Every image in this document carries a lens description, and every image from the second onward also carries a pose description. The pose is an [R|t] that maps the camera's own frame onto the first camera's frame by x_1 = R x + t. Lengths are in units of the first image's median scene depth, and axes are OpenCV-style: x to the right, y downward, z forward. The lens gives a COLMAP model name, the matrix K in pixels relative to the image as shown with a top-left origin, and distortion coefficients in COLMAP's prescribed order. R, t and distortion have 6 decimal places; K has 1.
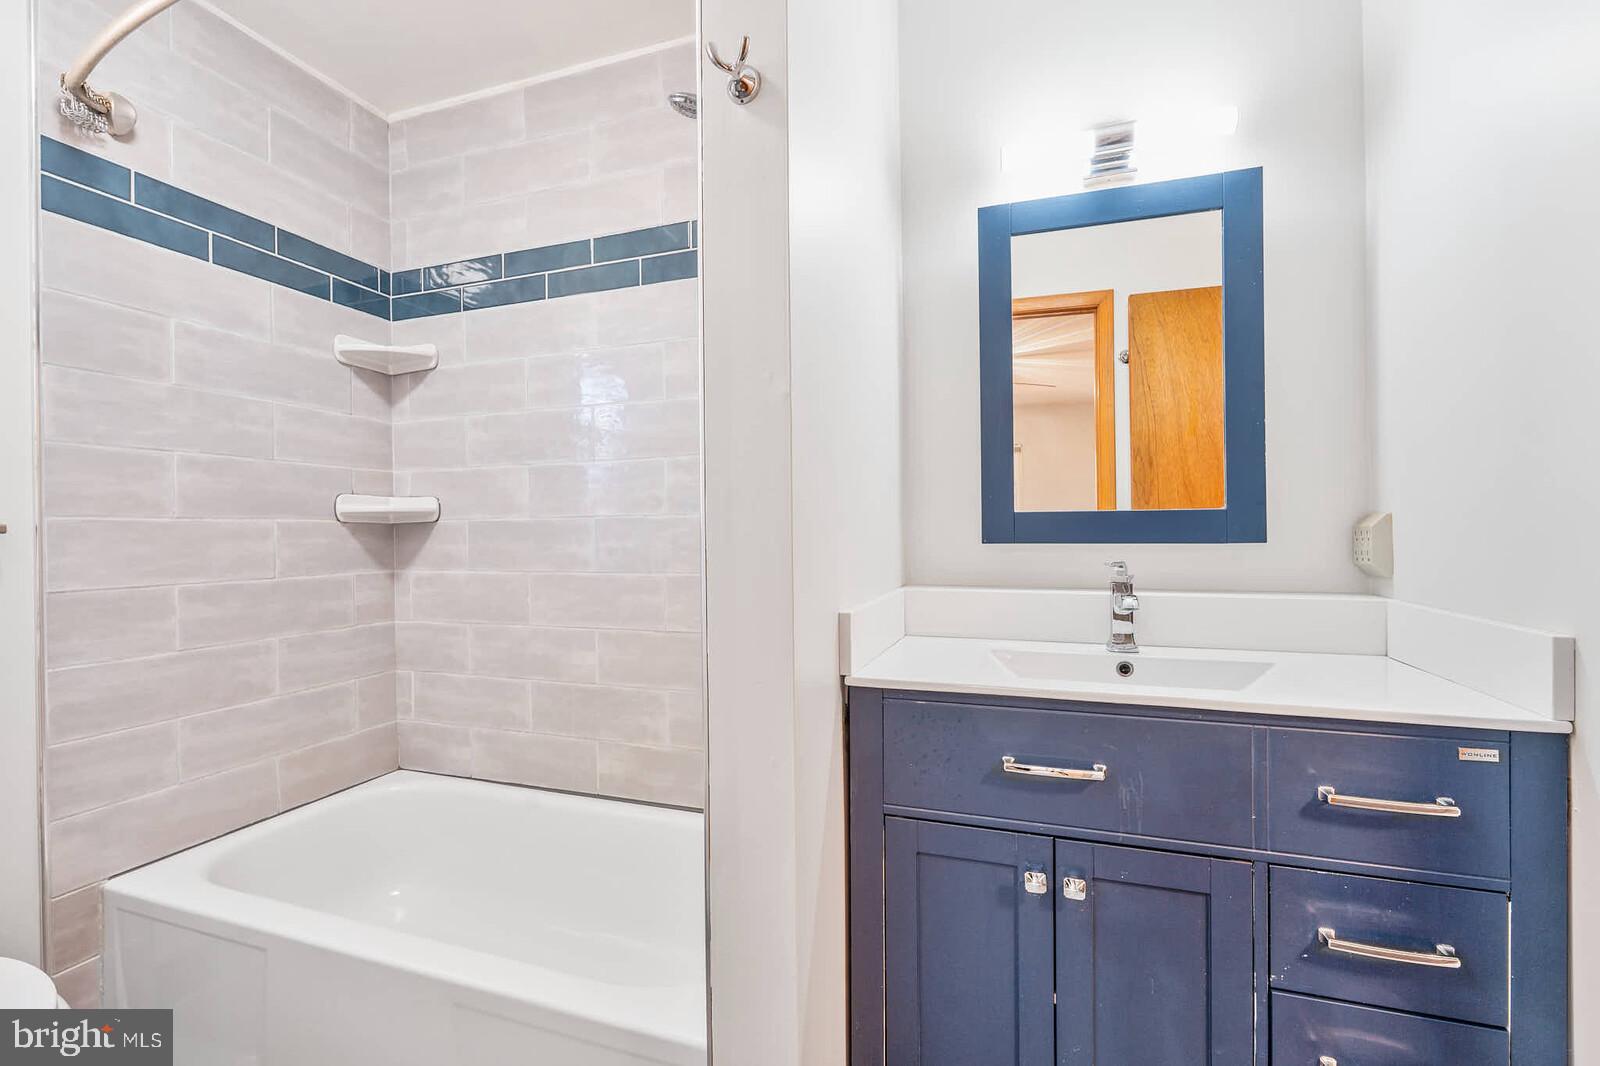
lens RADIAL K [[699.1, 0, 799.9], [0, 699.1, 528.6], [0, 0, 1]] dist [0.001145, 0.000274]
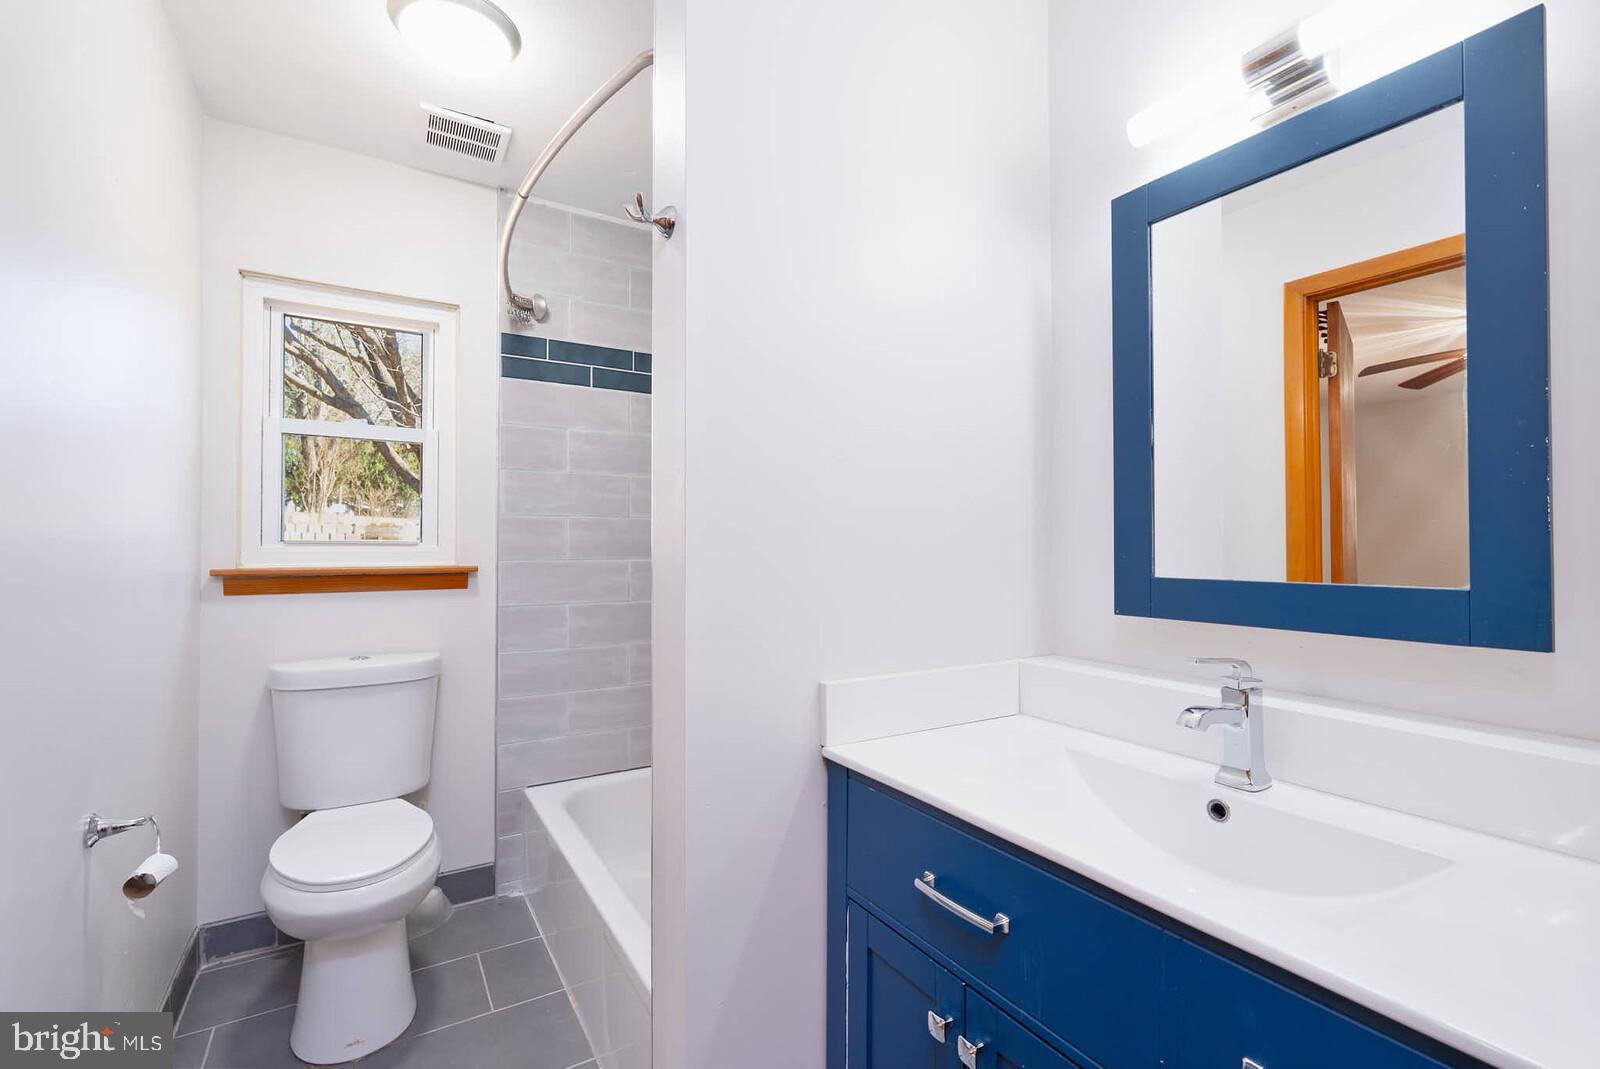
lens RADIAL K [[711.7, 0, 800.0], [0, 711.7, 534.5], [0, 0, 1]] dist [0.000823, -0.000057]
pose [[0.768872, -0.002480, -0.639398, 0.509778], [-0.003506, 0.999961, -0.008095, -0.063008], [0.639393, 0.008465, 0.768834, 0.138953]]
